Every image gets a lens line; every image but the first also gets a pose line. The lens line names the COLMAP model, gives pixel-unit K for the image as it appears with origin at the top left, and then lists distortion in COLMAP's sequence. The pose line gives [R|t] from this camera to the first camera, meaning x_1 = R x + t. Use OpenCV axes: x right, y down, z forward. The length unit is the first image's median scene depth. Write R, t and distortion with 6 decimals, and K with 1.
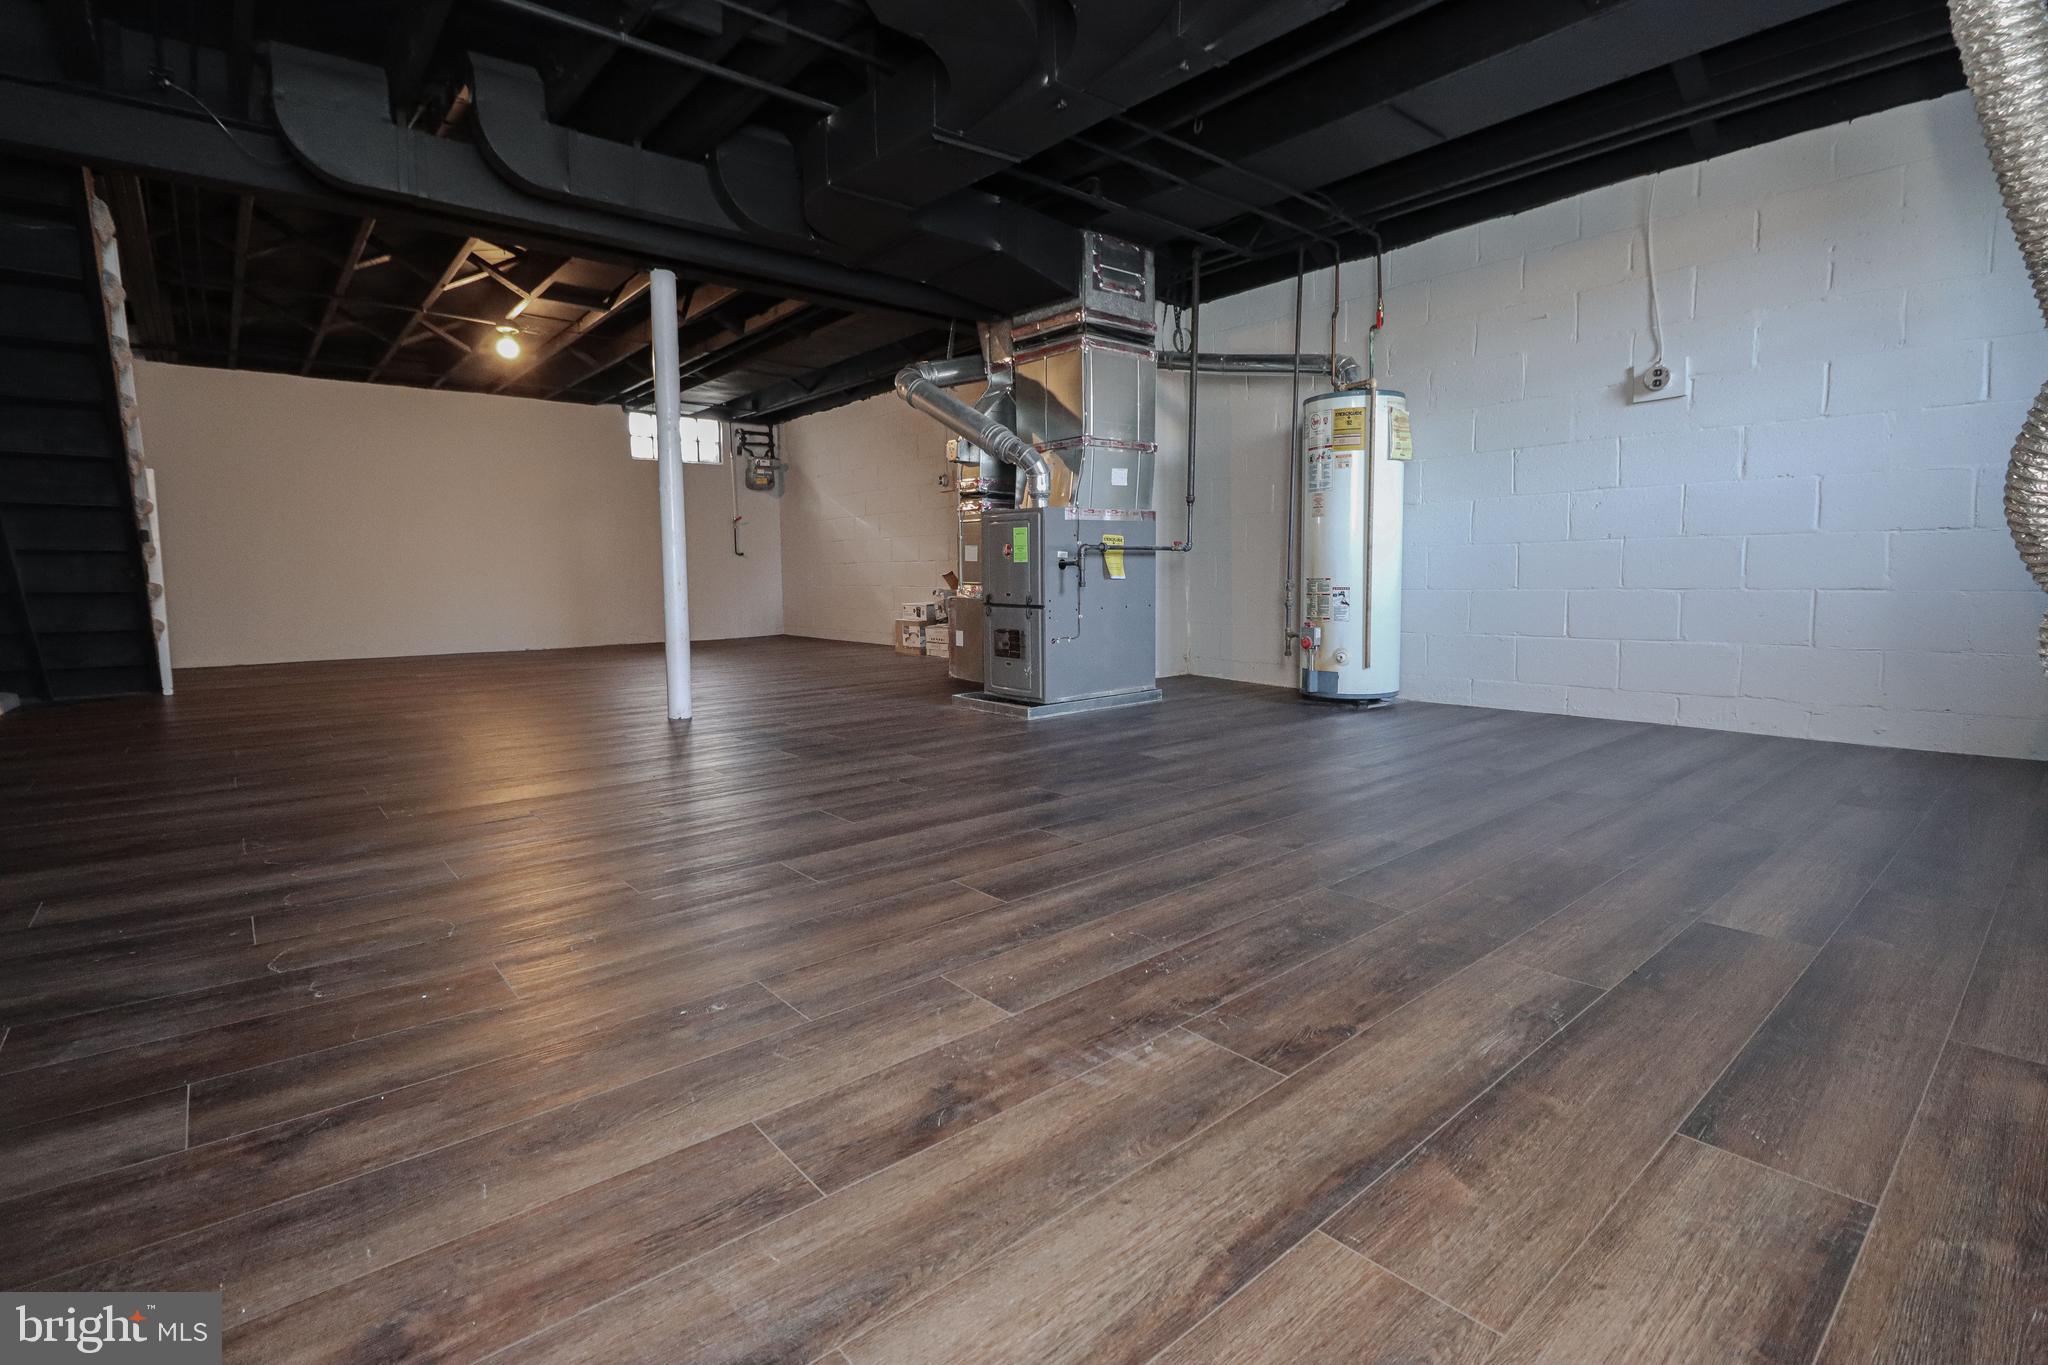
lens RADIAL K [[947.2, 0, 1012.2], [0, 947.2, 665.3], [0, 0, 1]] dist [-0.002751, -0.000653]
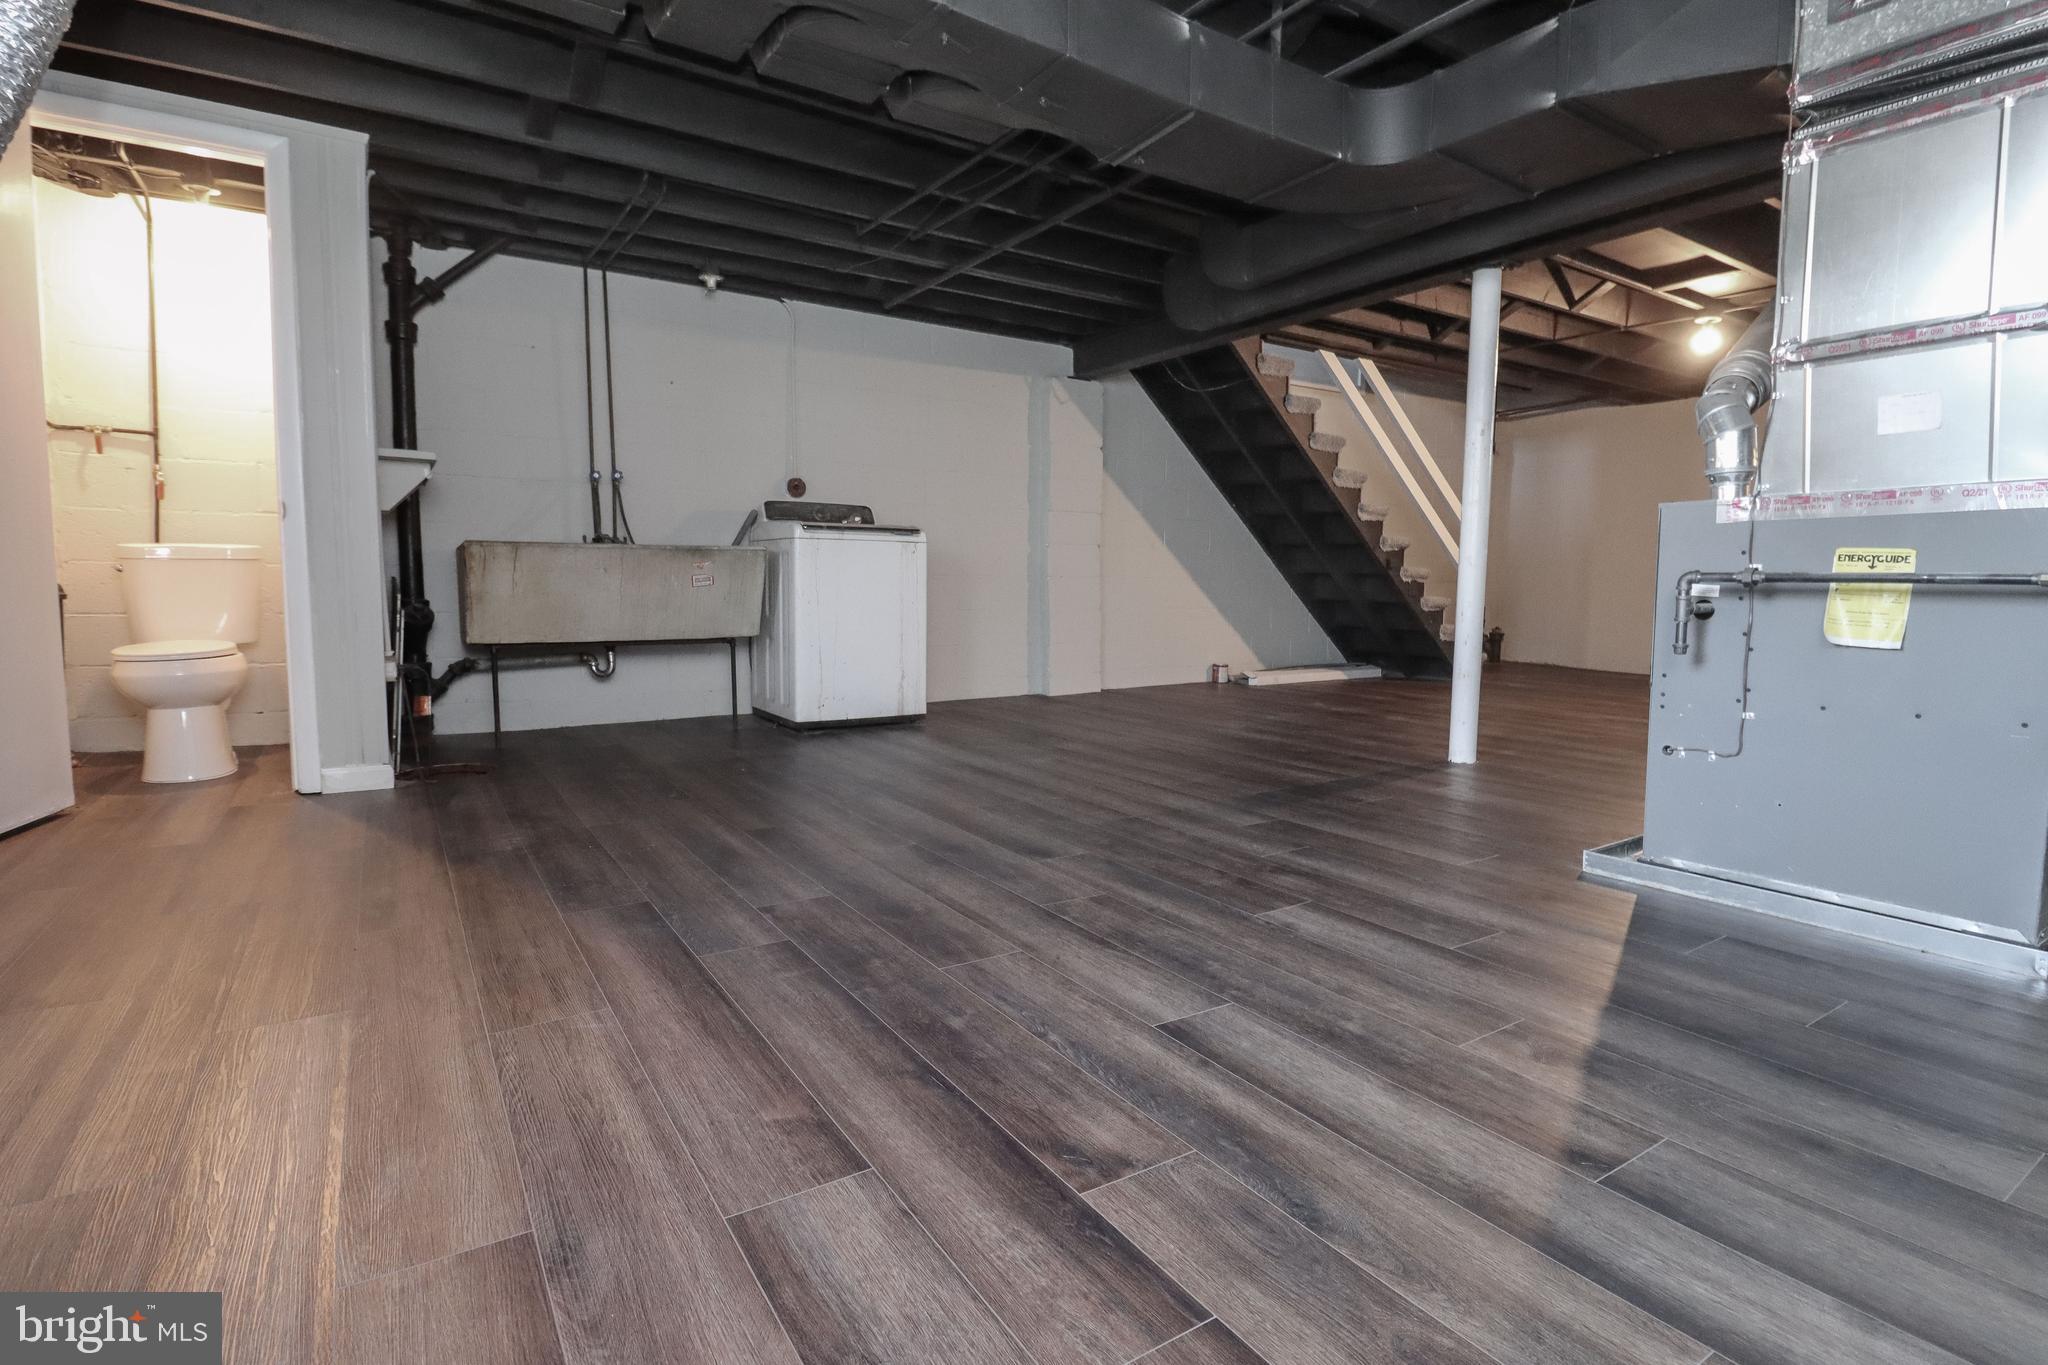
lens RADIAL K [[978.7, 0, 1026.5], [0, 978.7, 664.5], [0, 0, 1]] dist [-0.004121, -0.001778]
pose [[-0.111694, 0.095984, -0.989096, 0.624637], [-0.106258, 0.988465, 0.107921, -0.094304], [0.988045, 0.117154, -0.100206, 0.685248]]
